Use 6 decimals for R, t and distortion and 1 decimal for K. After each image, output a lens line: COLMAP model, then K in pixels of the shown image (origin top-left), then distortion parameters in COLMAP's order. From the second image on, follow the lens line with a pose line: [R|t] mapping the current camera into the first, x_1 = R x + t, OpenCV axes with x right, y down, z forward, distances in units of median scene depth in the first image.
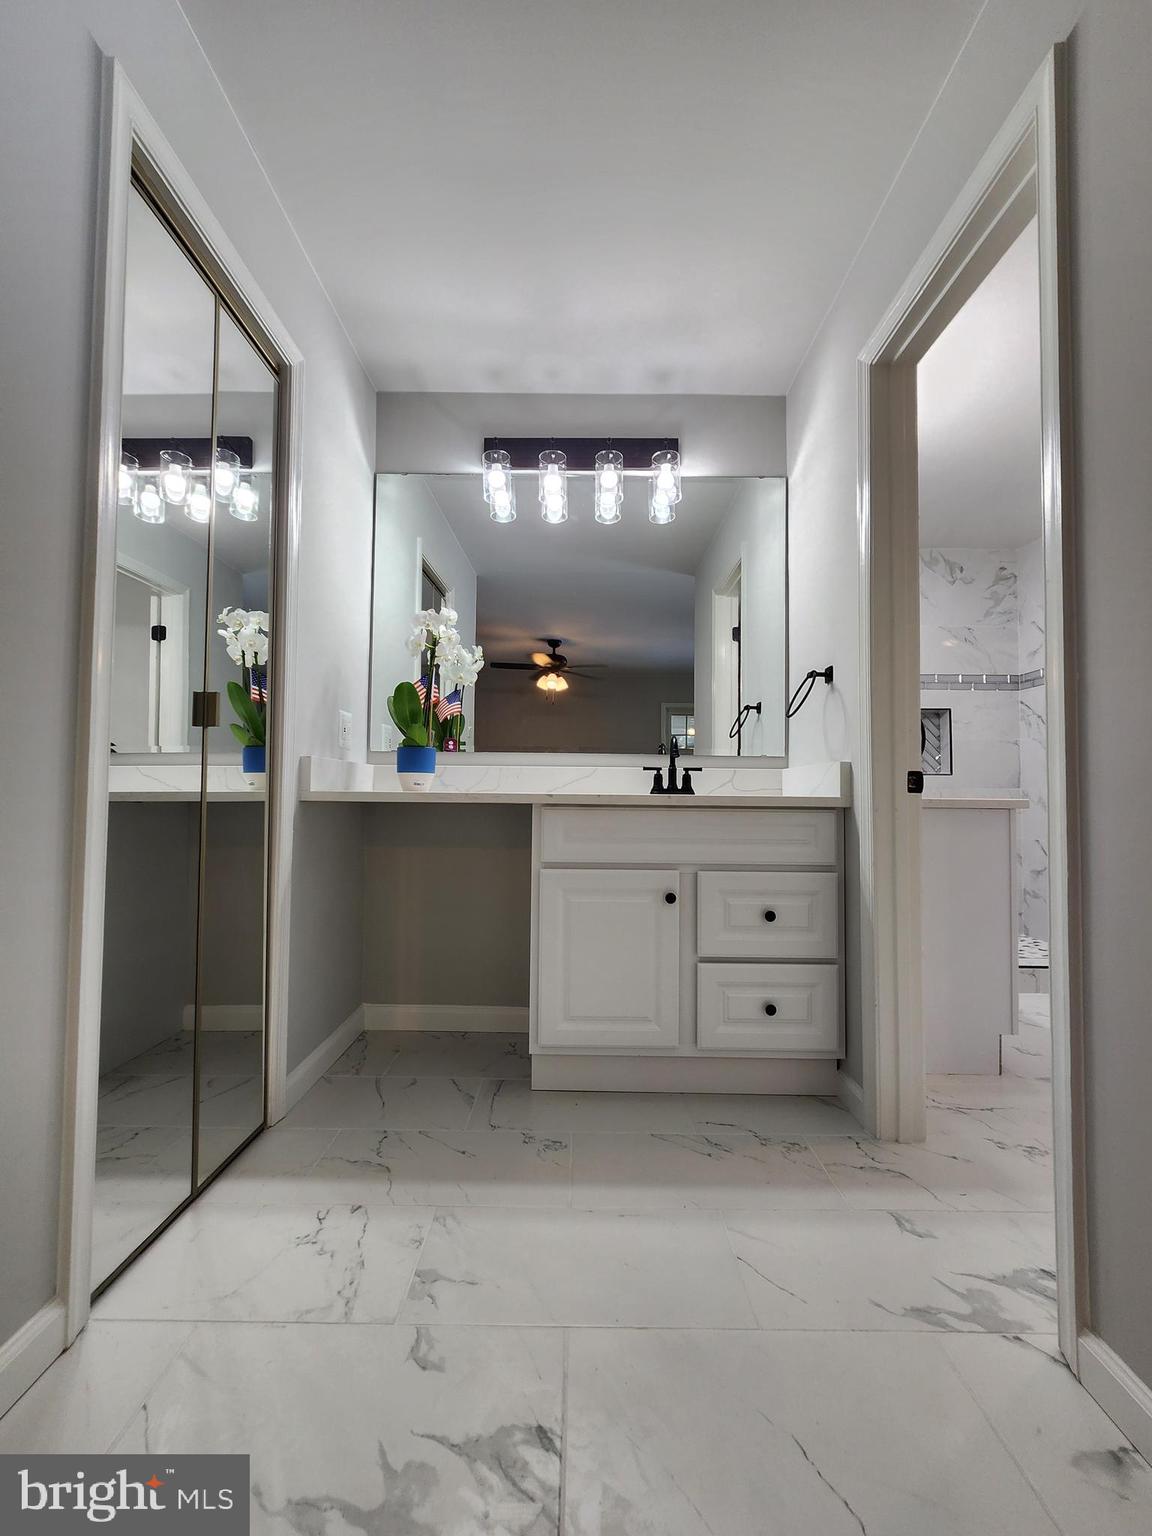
lens RADIAL K [[620.2, 0, 566.9], [0, 620.2, 774.6], [0, 0, 1]] dist [-0.004583, 0.001992]
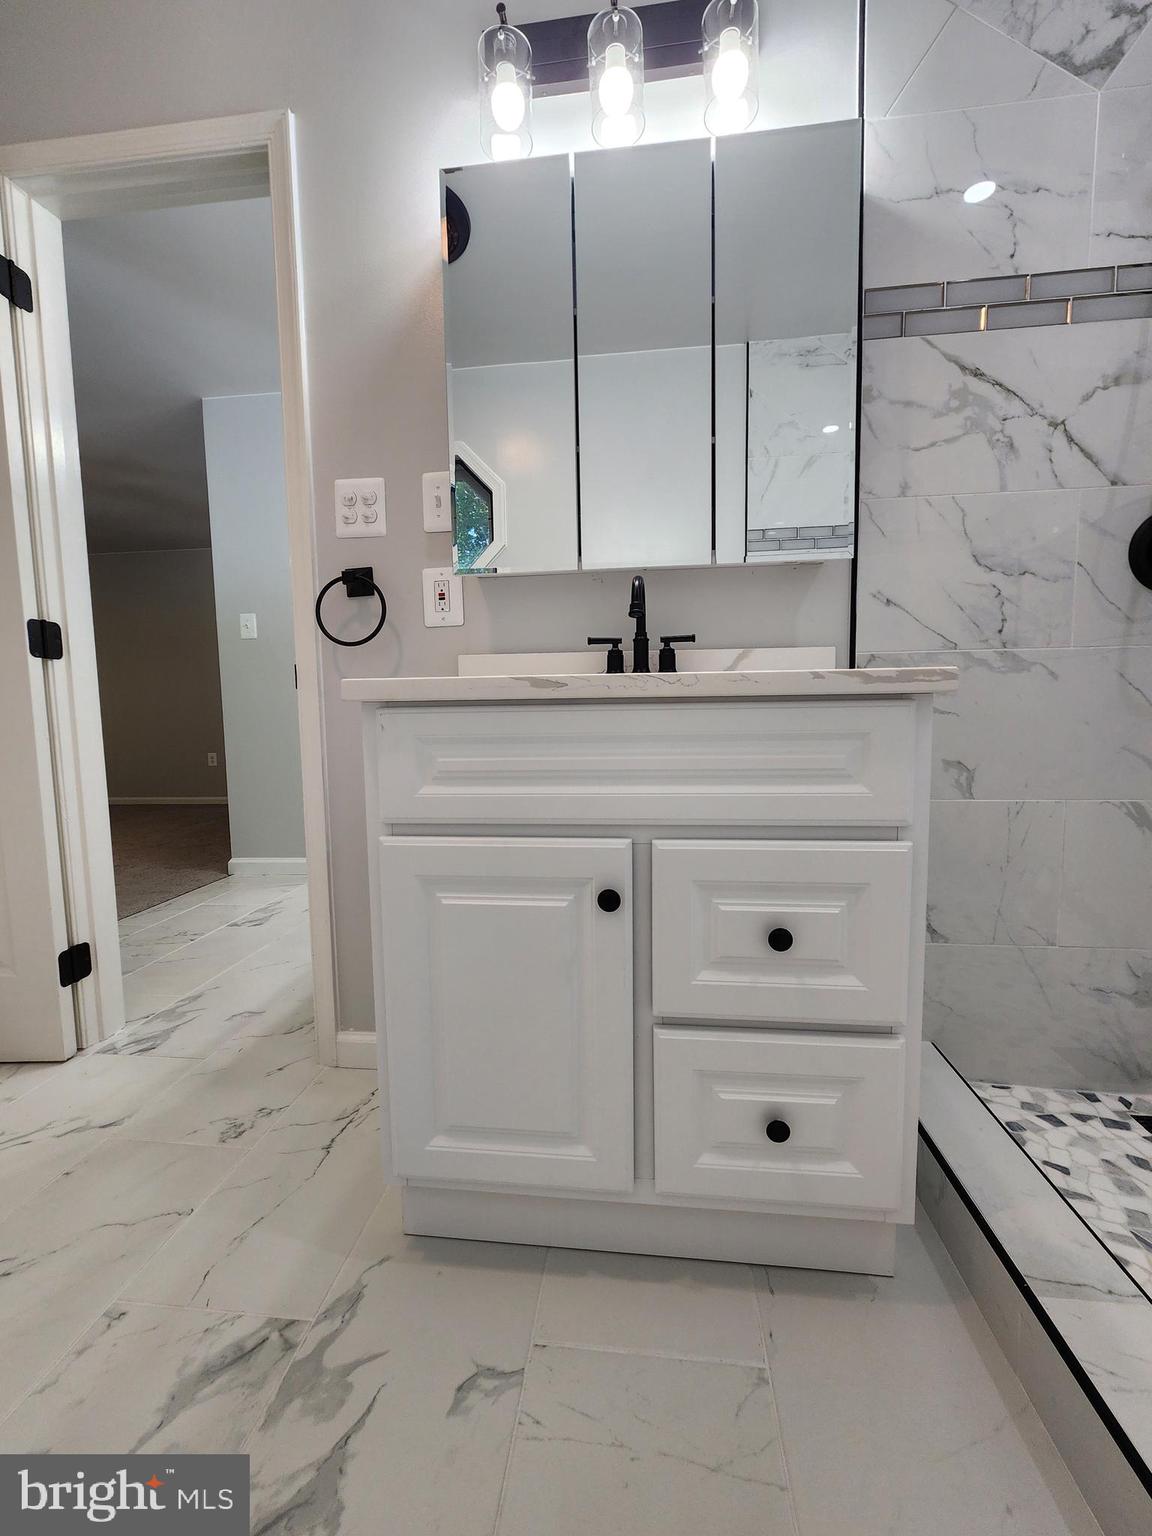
lens RADIAL K [[620.2, 0, 586.5], [0, 620.2, 767.2], [0, 0, 1]] dist [-0.004583, 0.001992]
pose [[0.995428, -0.036276, -0.088362, 0.220845], [0.046493, 0.992107, 0.116457, 0.048666], [0.083440, -0.120033, 0.989257, 0.577661]]
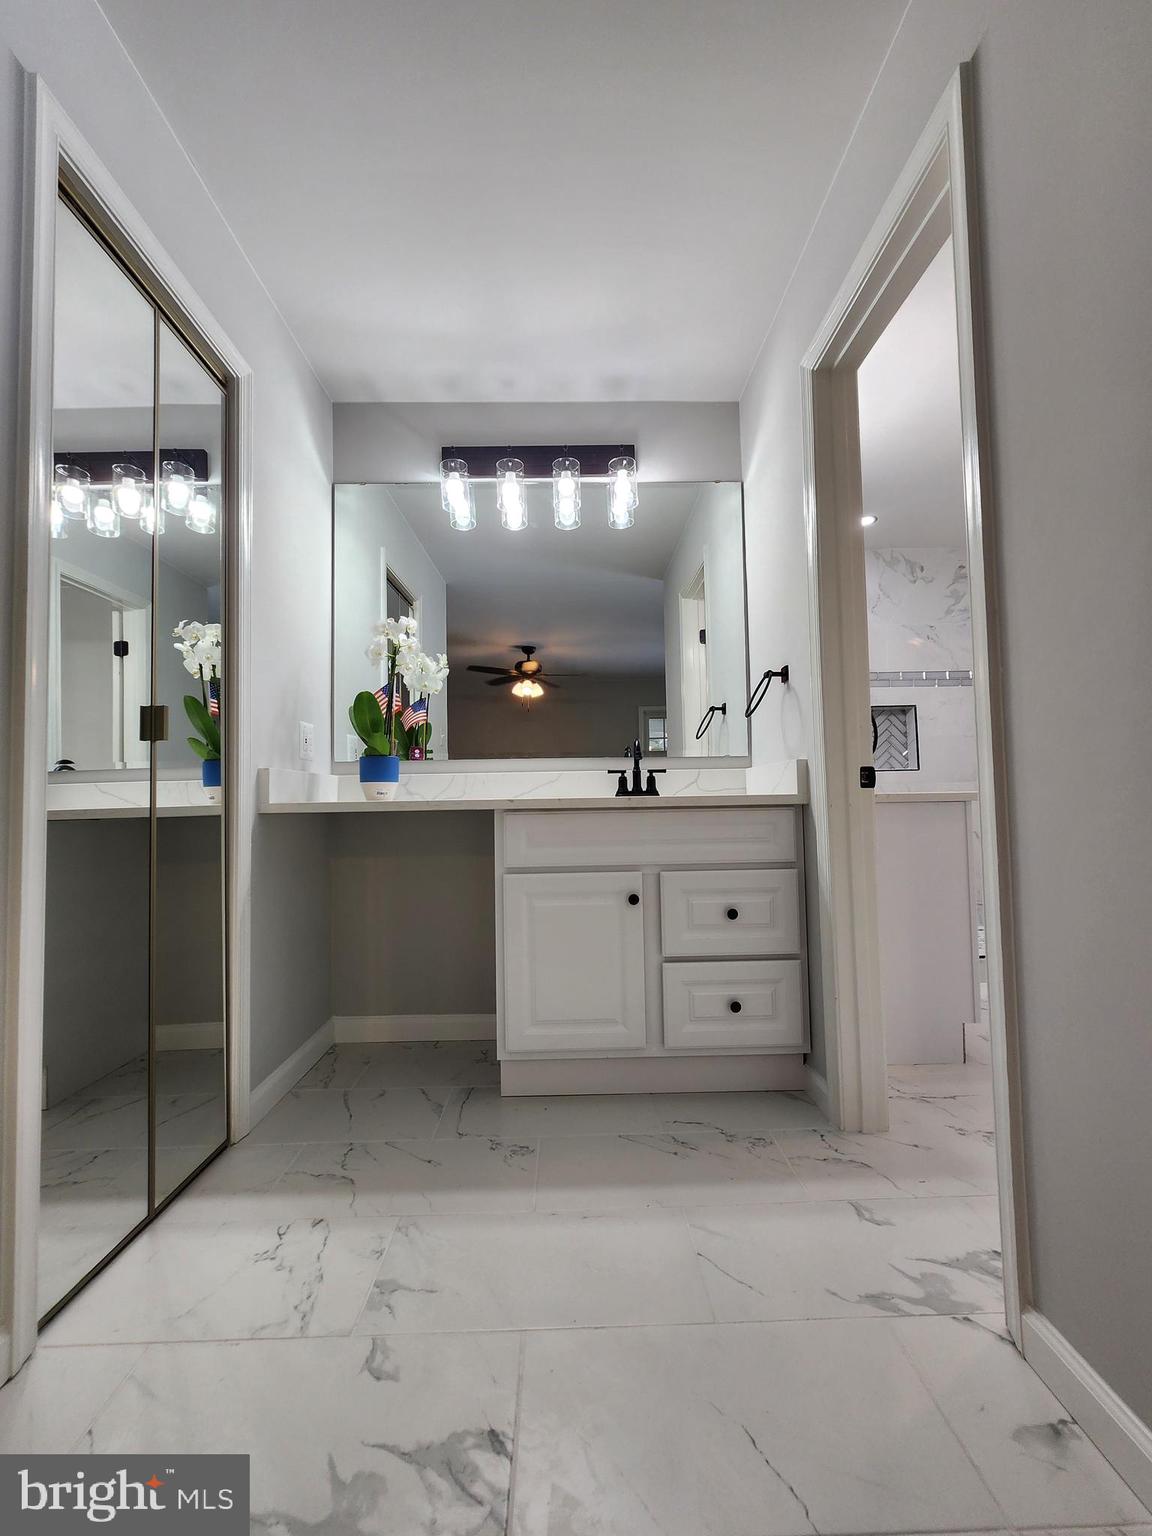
lens RADIAL K [[620.2, 0, 565.1], [0, 620.2, 775.7], [0, 0, 1]] dist [-0.004583, 0.001992]
pose [[0.999293, -0.027604, 0.025543, 0.037146], [0.027806, 0.999585, -0.007571, 0.002888], [-0.025323, 0.008276, 0.999645, -0.005711]]
